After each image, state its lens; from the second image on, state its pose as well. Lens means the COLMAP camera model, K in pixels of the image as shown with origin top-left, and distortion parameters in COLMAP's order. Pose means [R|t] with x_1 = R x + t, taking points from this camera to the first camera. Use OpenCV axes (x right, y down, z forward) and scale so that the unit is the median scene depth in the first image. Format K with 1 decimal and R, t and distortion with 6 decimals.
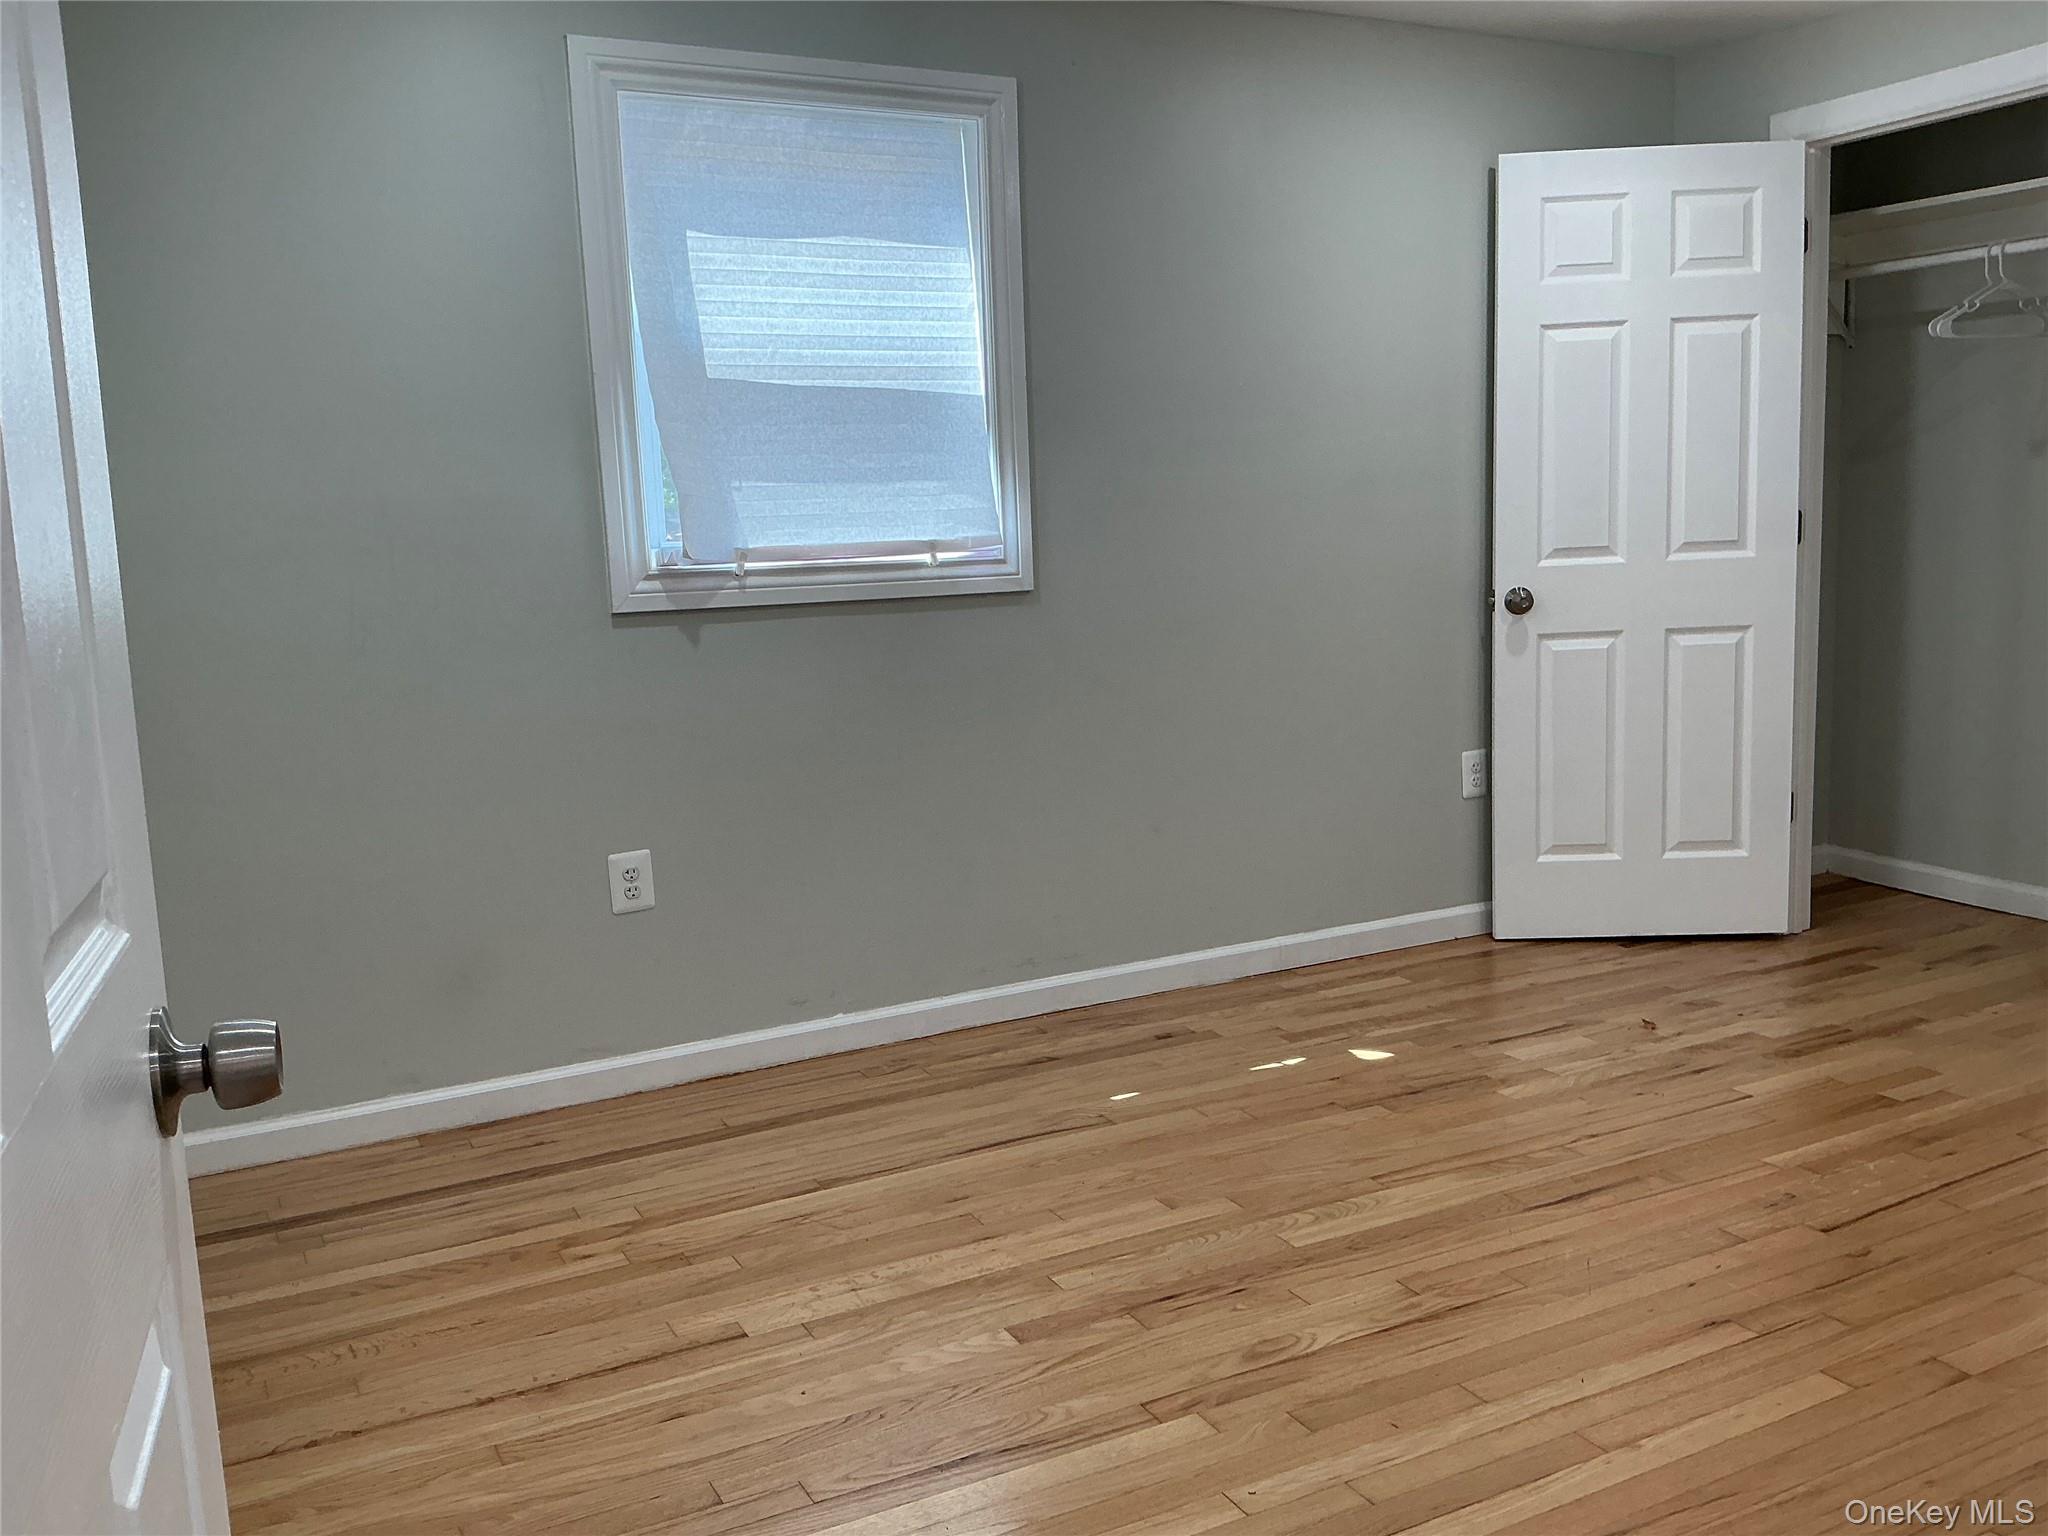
lens RADIAL K [[1707.8, 0, 1024.0], [0, 1707.8, 768.0], [0, 0, 1]] dist [0.172148, -0.358671]
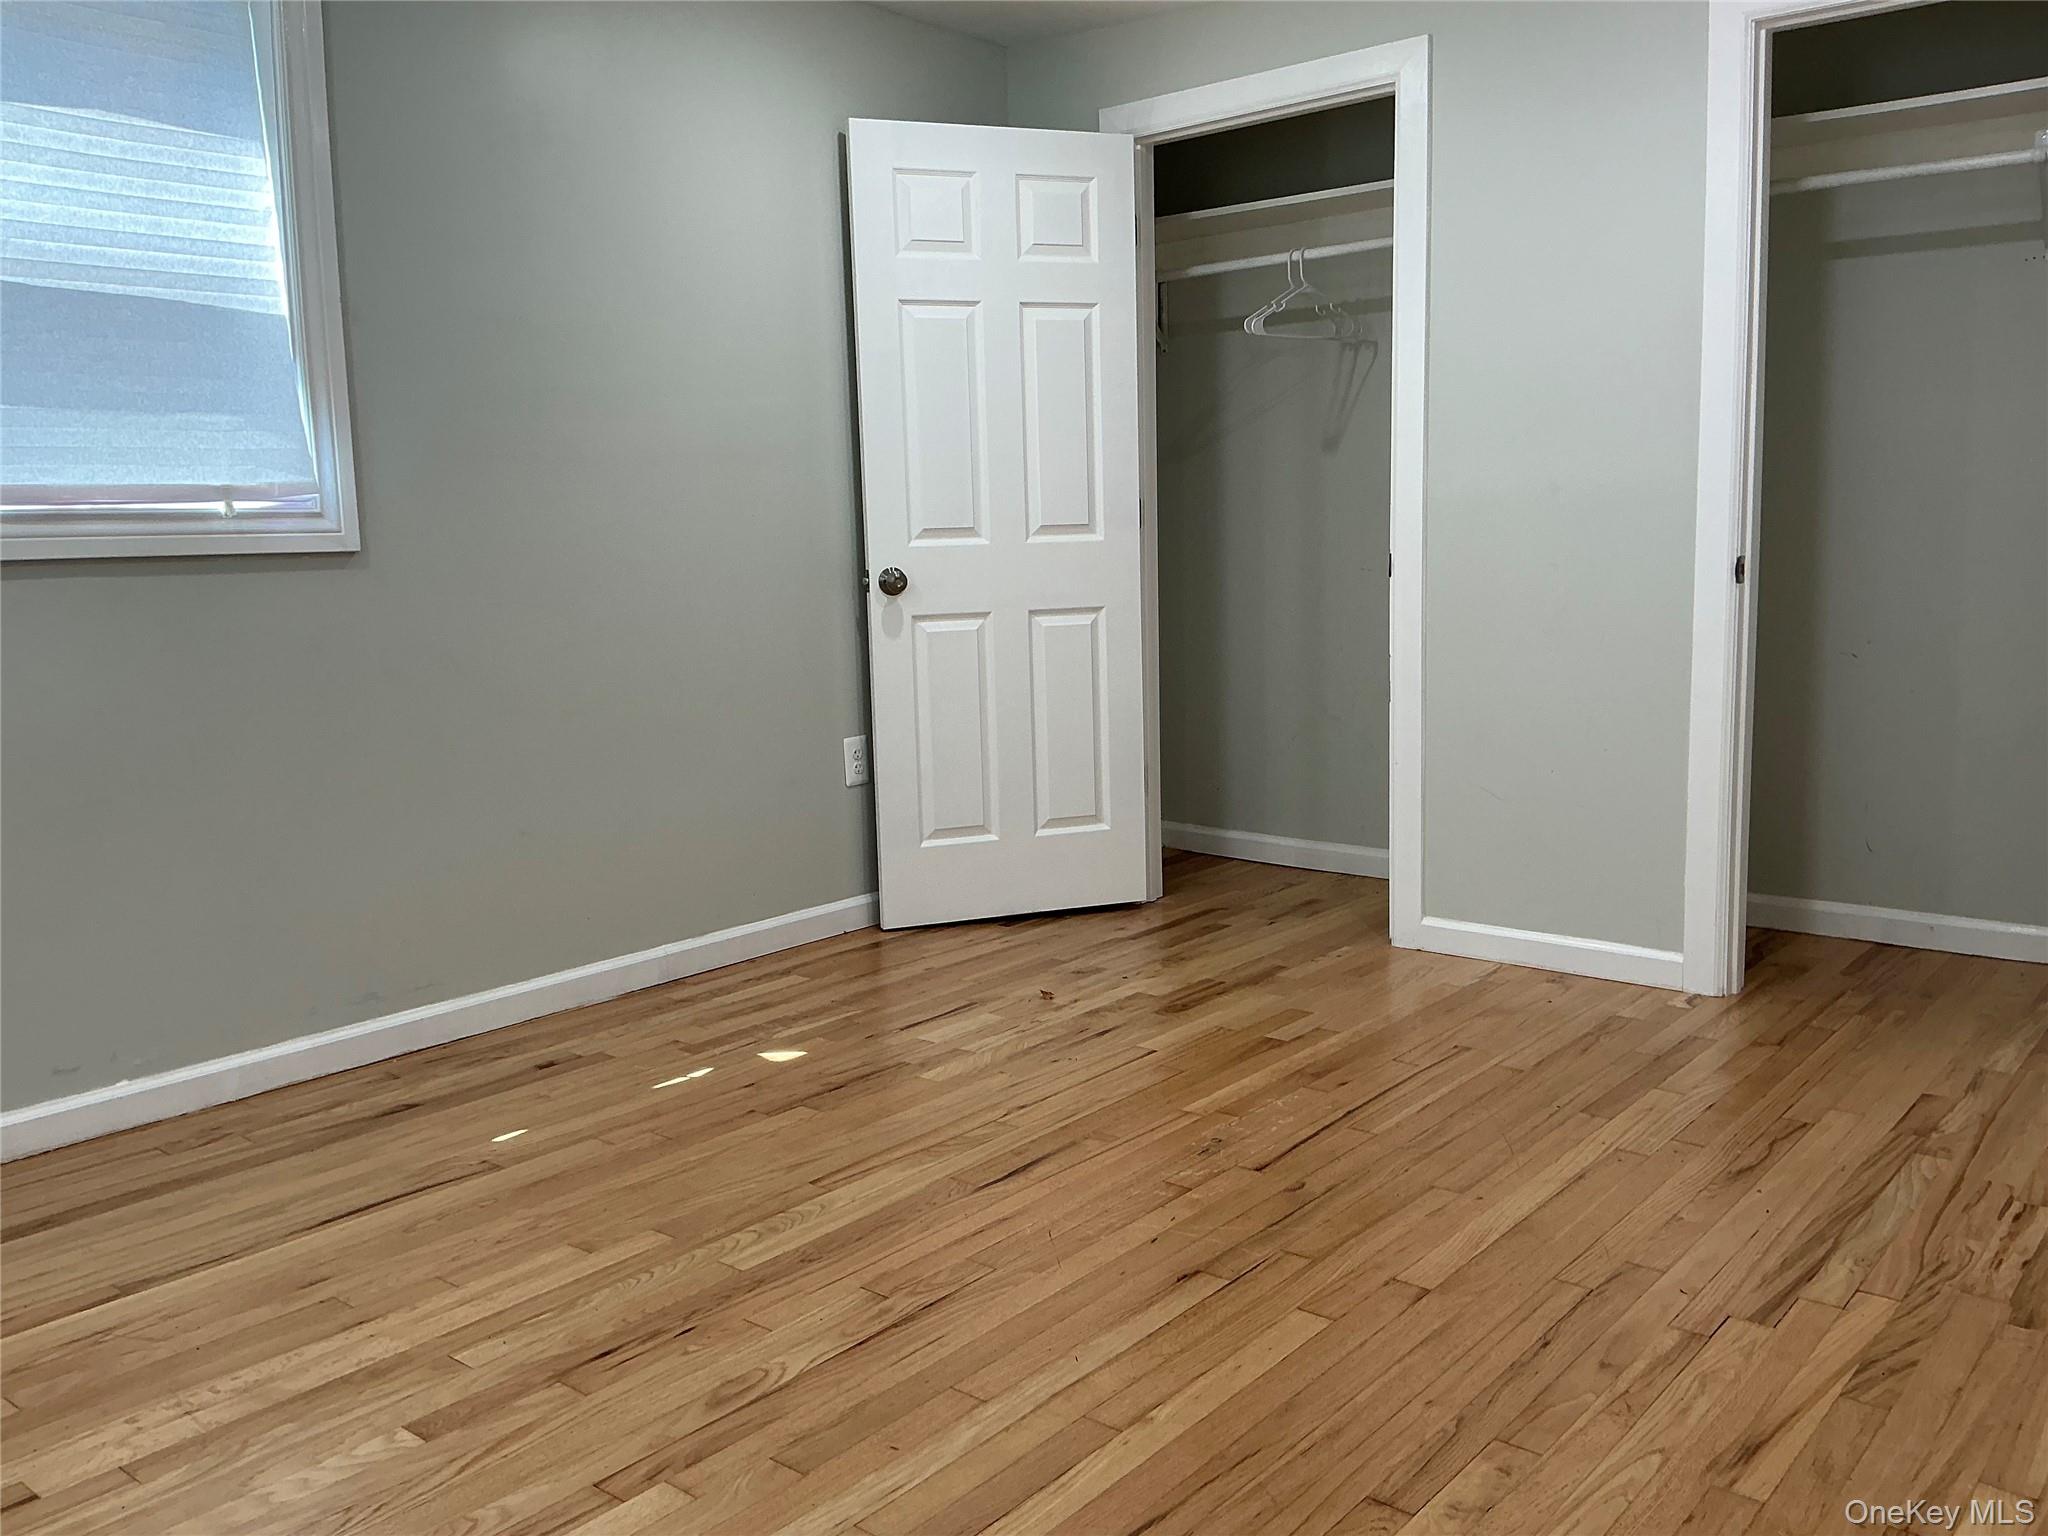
lens RADIAL K [[1707.8, 0, 1024.0], [0, 1707.8, 768.0], [0, 0, 1]] dist [0.172148, -0.358671]
pose [[0.920538, -0.039720, 0.388629, -0.031875], [0.048847, 0.998713, -0.013628, 0.030768], [-0.387588, 0.031529, 0.921294, 0.094987]]
